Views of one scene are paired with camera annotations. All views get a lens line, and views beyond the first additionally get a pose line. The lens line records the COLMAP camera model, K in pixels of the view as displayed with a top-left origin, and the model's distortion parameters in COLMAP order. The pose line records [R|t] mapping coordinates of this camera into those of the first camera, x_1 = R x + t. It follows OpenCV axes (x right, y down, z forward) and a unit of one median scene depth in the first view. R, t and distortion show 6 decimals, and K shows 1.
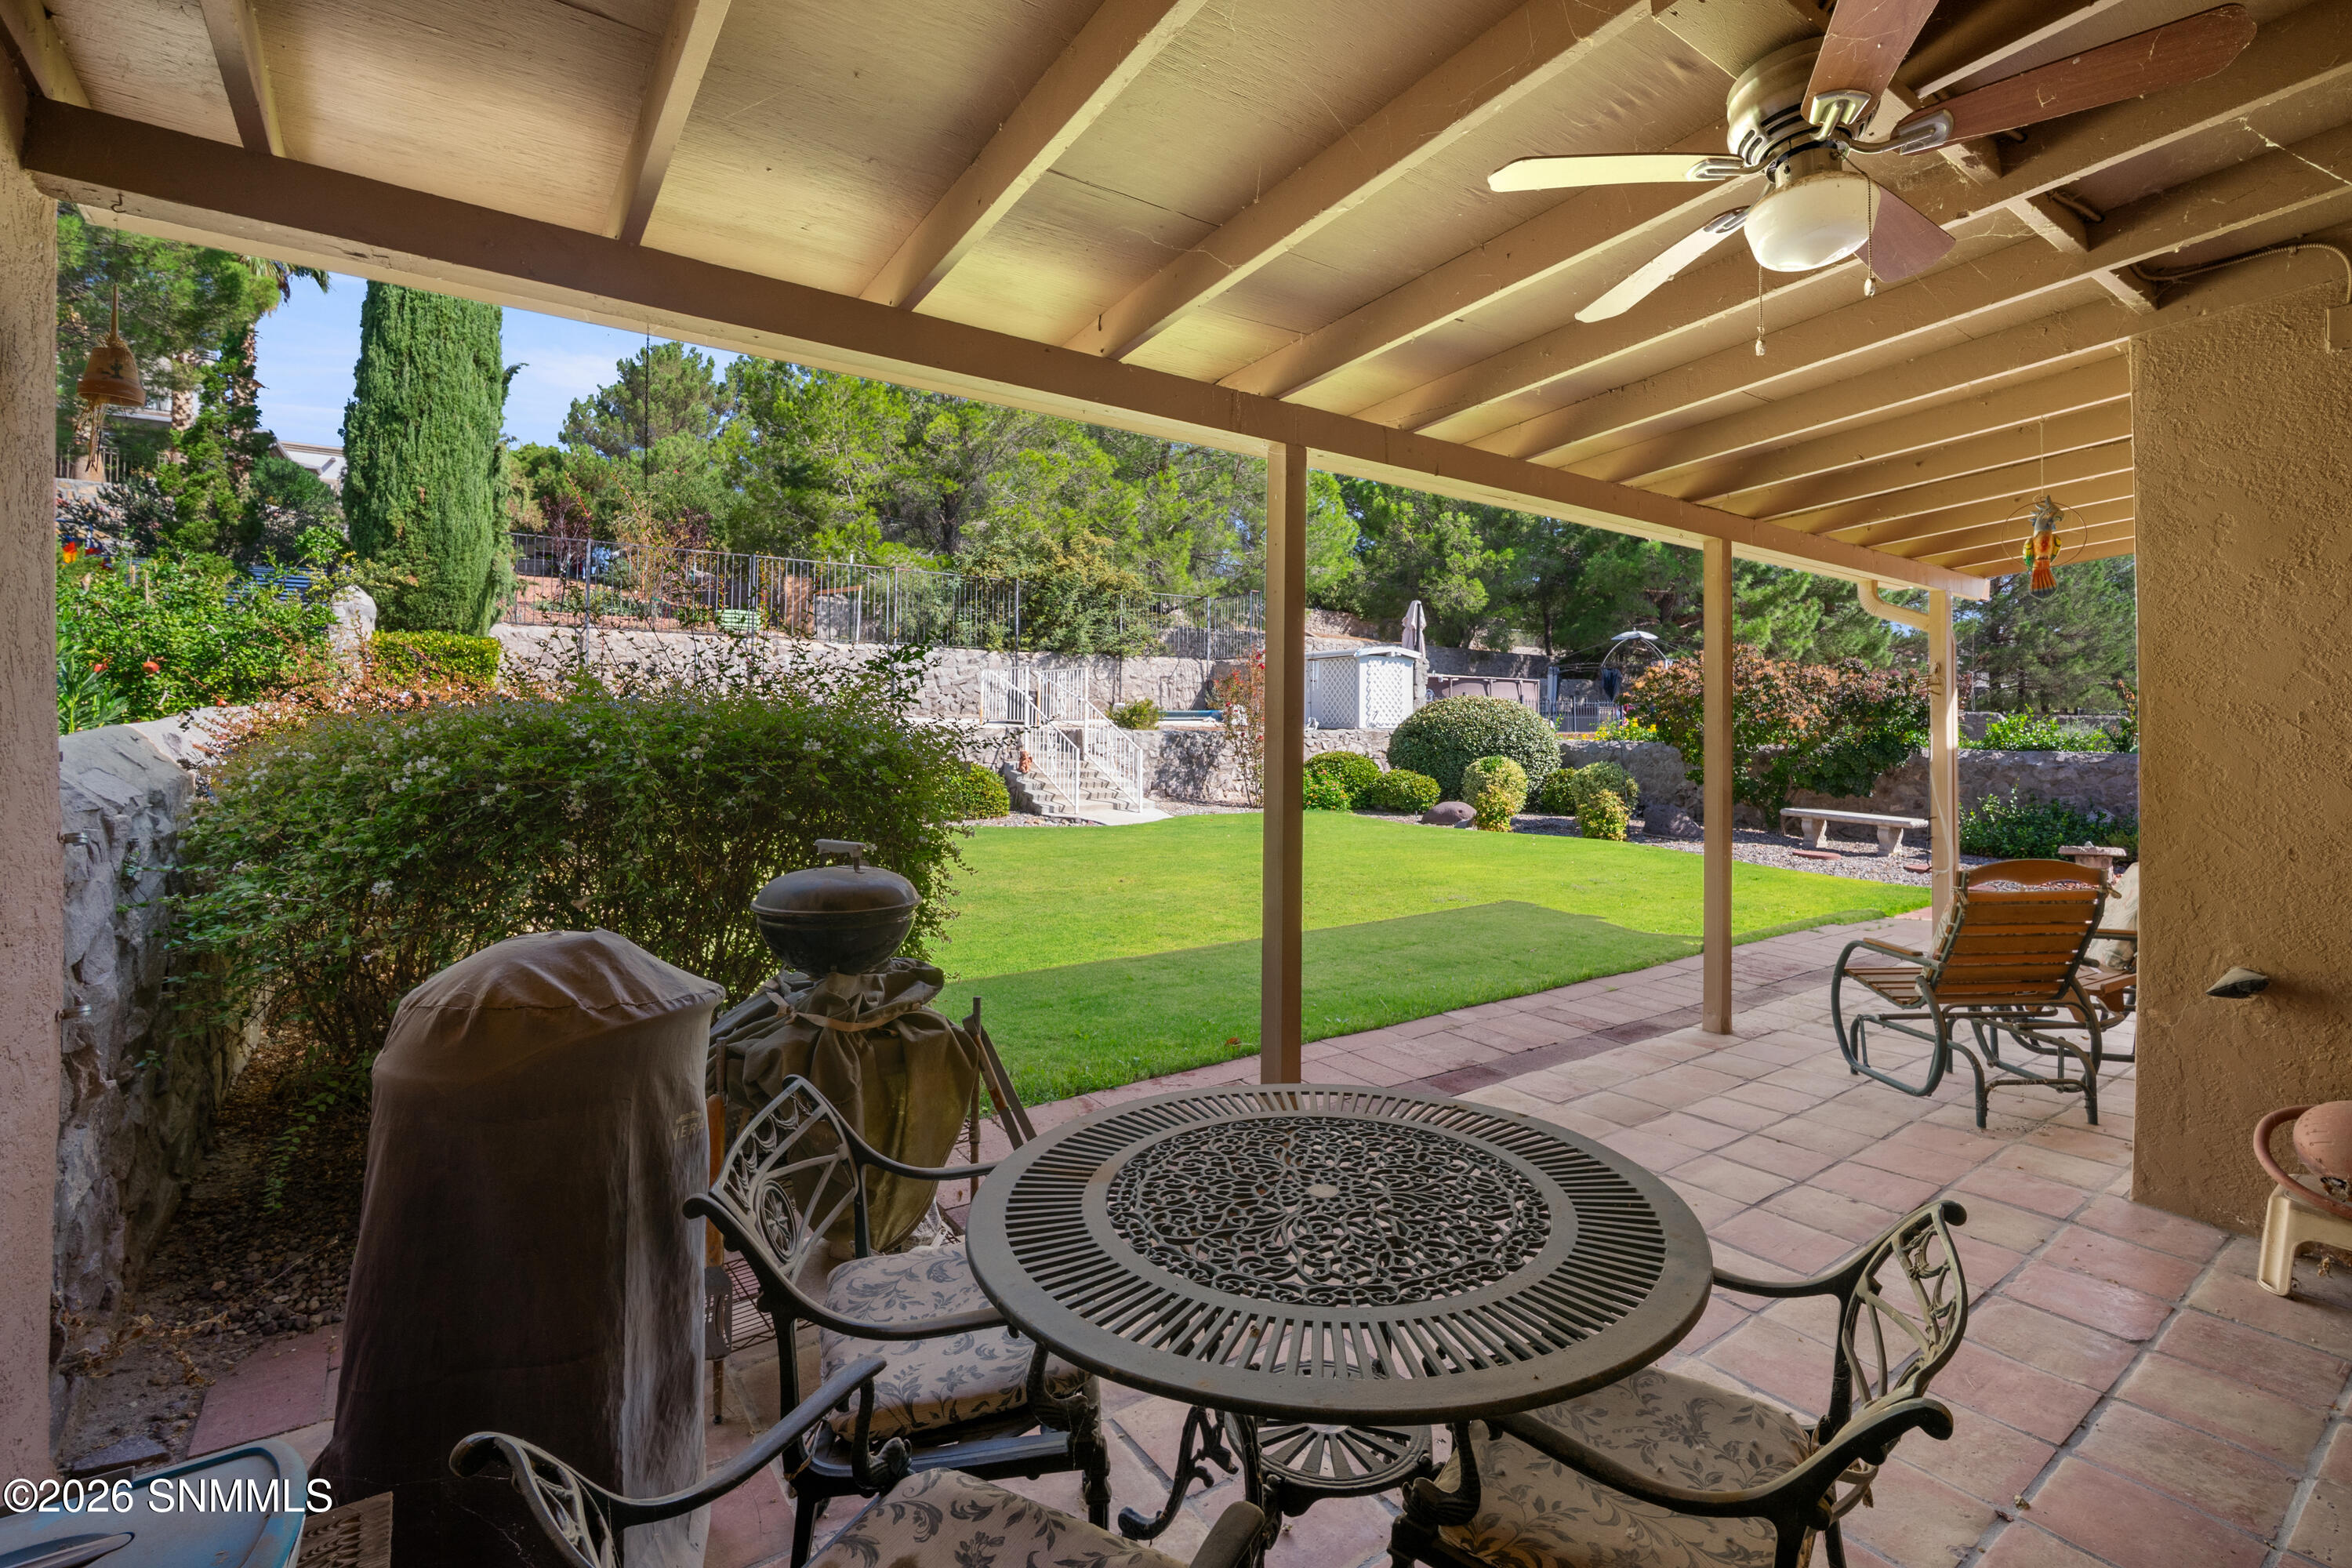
lens RADIAL K [[1029.8, 0, 1185.0], [0, 1029.8, 760.3], [0, 0, 1]] dist [-0.005200, 0.000588]
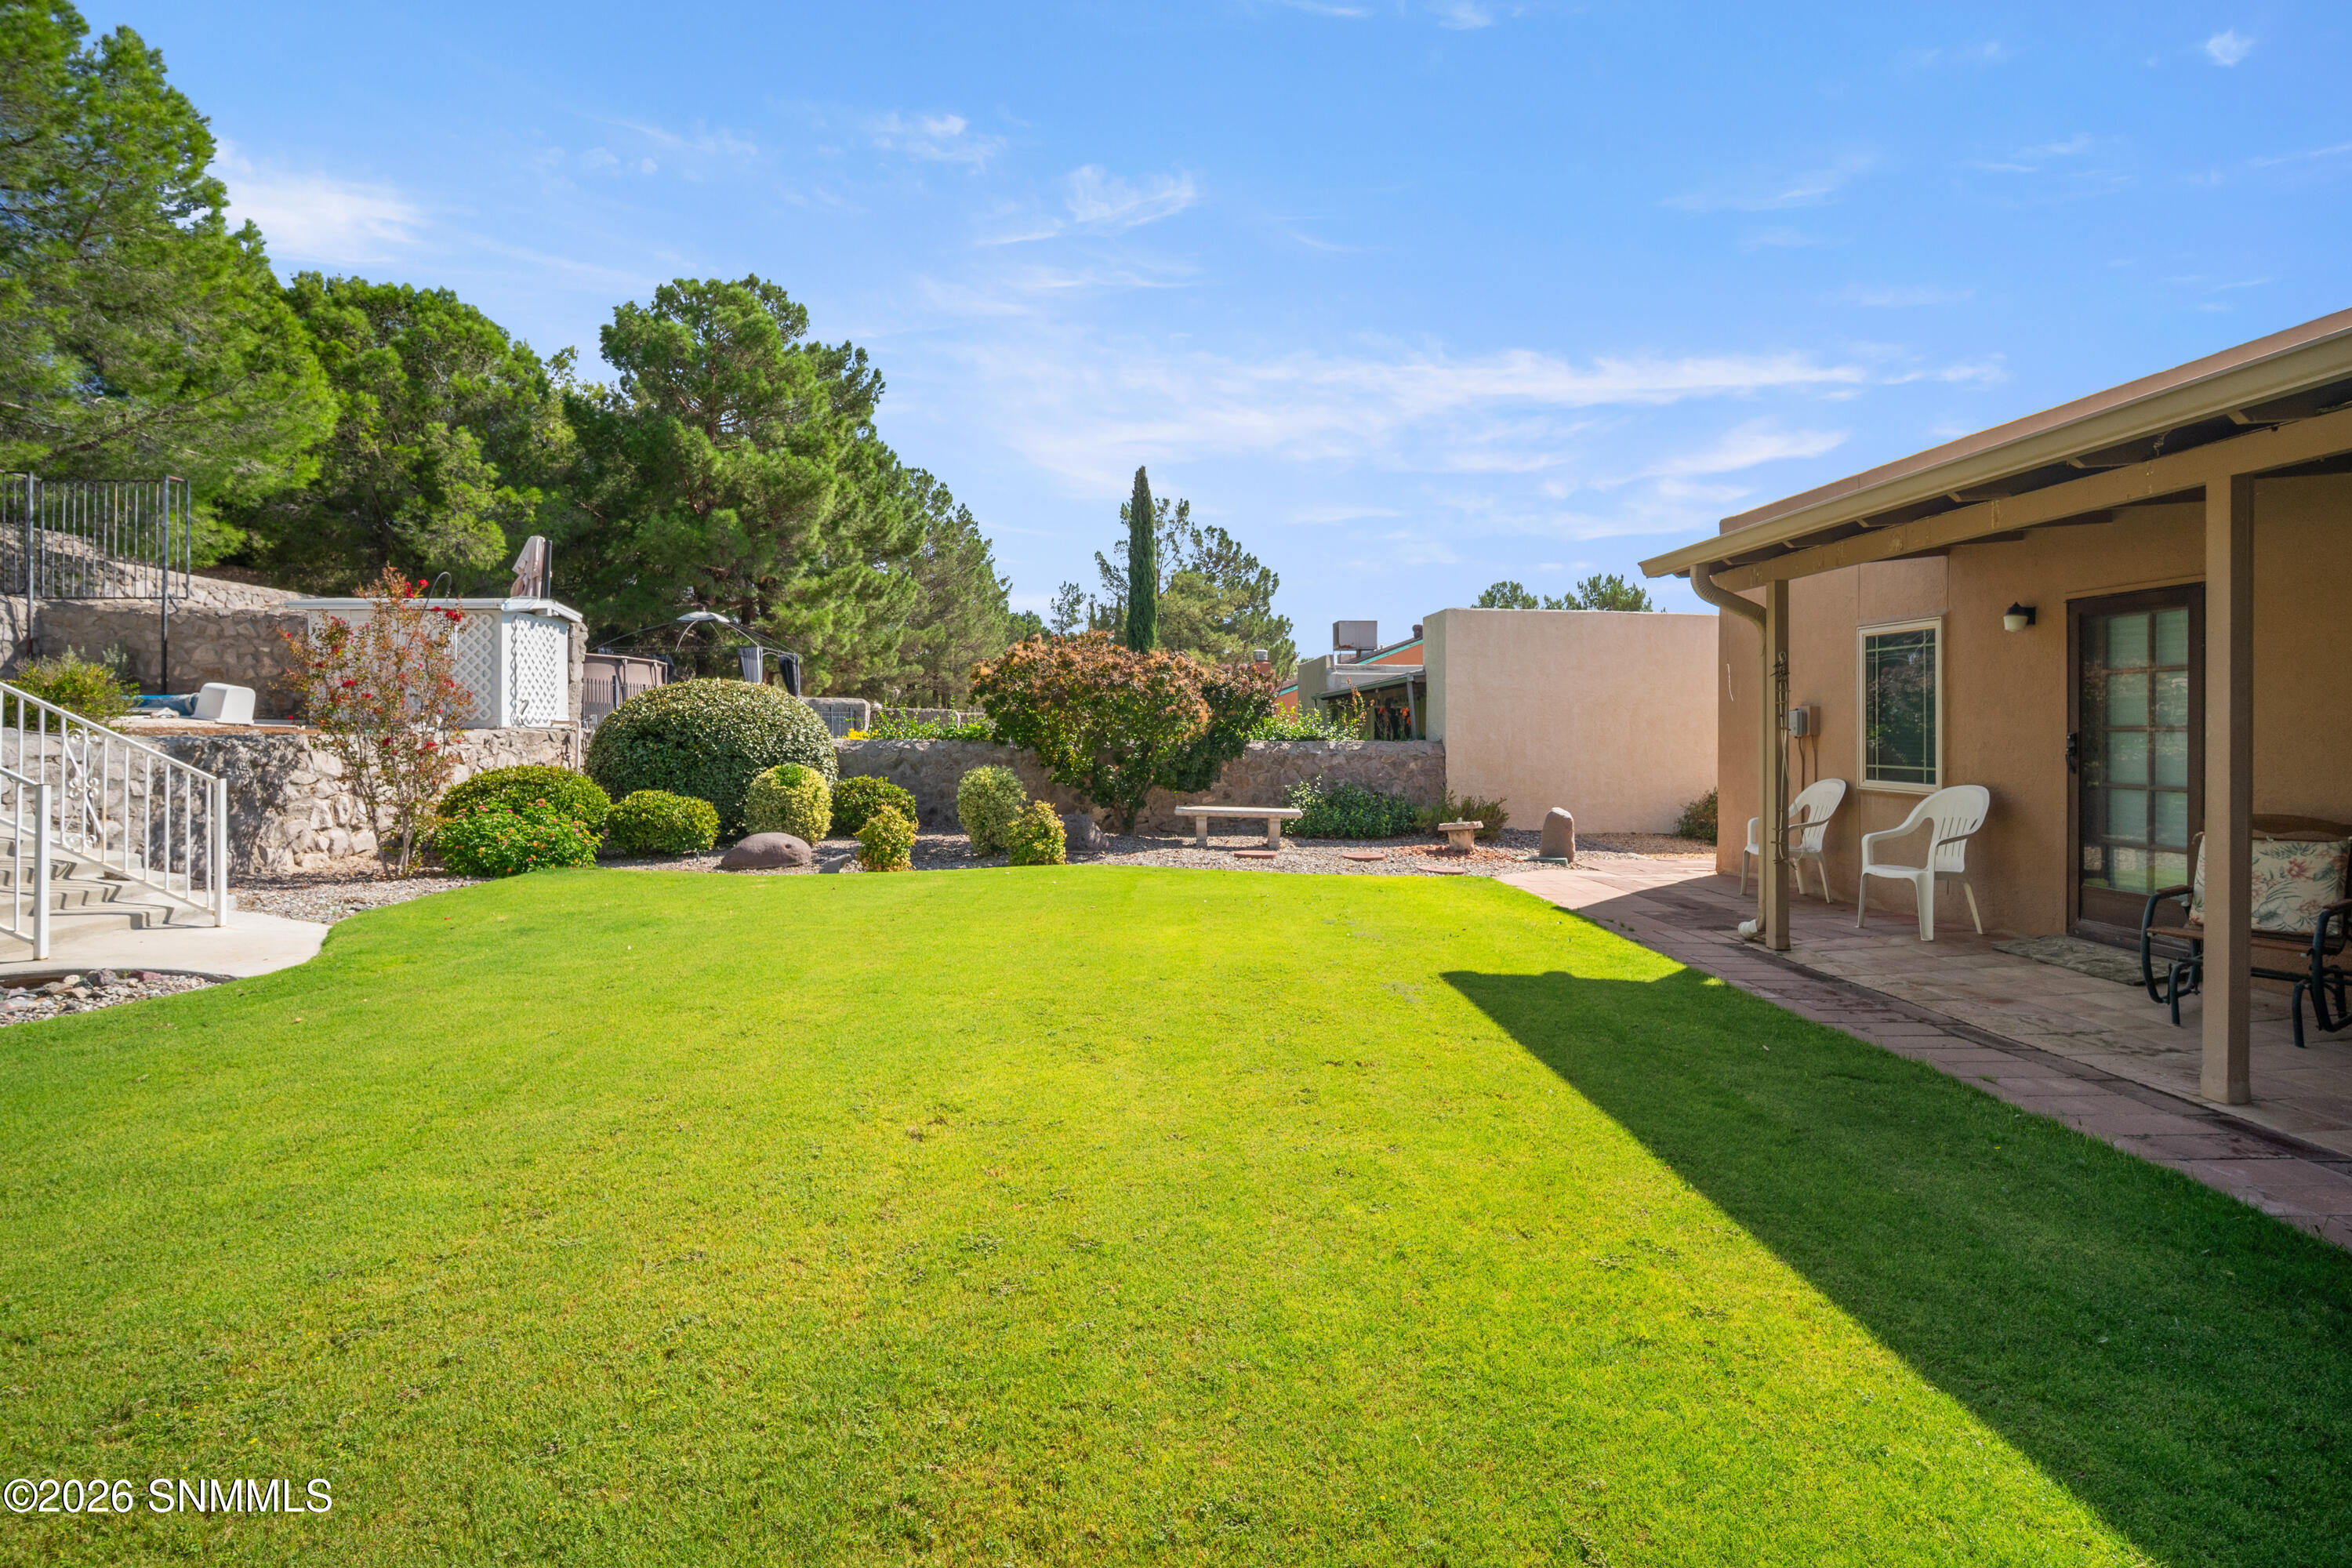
lens RADIAL K [[1029.8, 0, 1185.0], [0, 1029.8, 760.3], [0, 0, 1]] dist [-0.005200, 0.000588]
pose [[0.532685, -0.037070, 0.845501, -0.154907], [0.032003, 0.999208, 0.023647, -0.014094], [-0.845708, 0.014462, 0.533449, 0.360792]]
